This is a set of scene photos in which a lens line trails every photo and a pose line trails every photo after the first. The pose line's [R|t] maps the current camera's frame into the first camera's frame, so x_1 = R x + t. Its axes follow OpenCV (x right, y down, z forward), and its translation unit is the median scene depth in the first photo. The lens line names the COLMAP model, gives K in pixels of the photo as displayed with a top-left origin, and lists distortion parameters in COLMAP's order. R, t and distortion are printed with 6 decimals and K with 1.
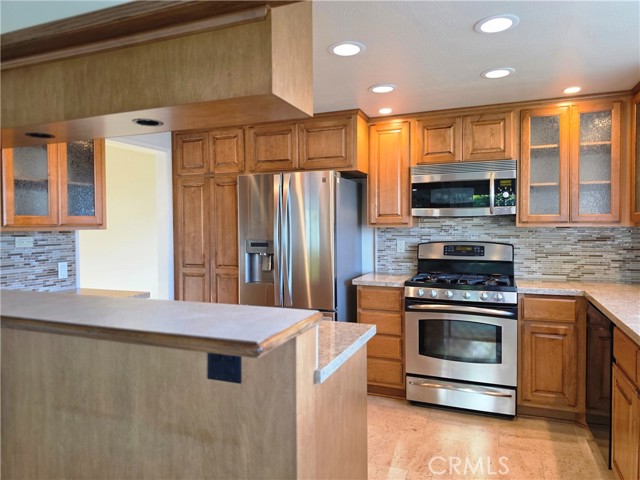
lens RADIAL K [[442.2, 0, 320.1], [0, 442.2, 237.8], [0, 0, 1]] dist [-0.003406, -0.014570]
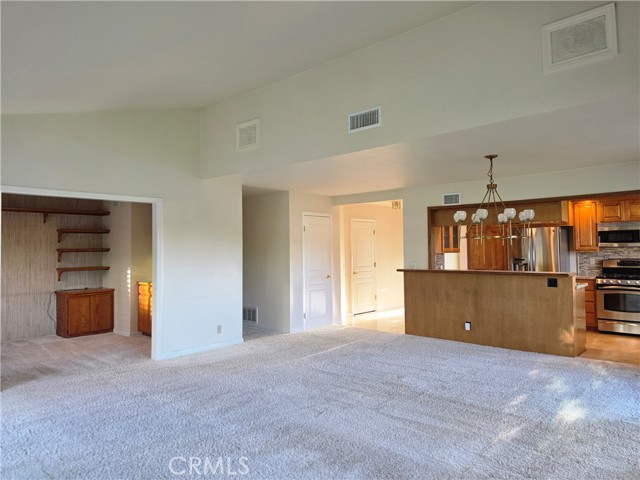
lens RADIAL K [[442.2, 0, 309.4], [0, 442.2, 230.1], [0, 0, 1]] dist [-0.003406, -0.014570]
pose [[0.932382, -0.013529, -0.361222, -0.329984], [-0.011234, 0.997732, -0.066366, 0.028726], [0.361300, 0.065936, 0.930115, -1.507573]]
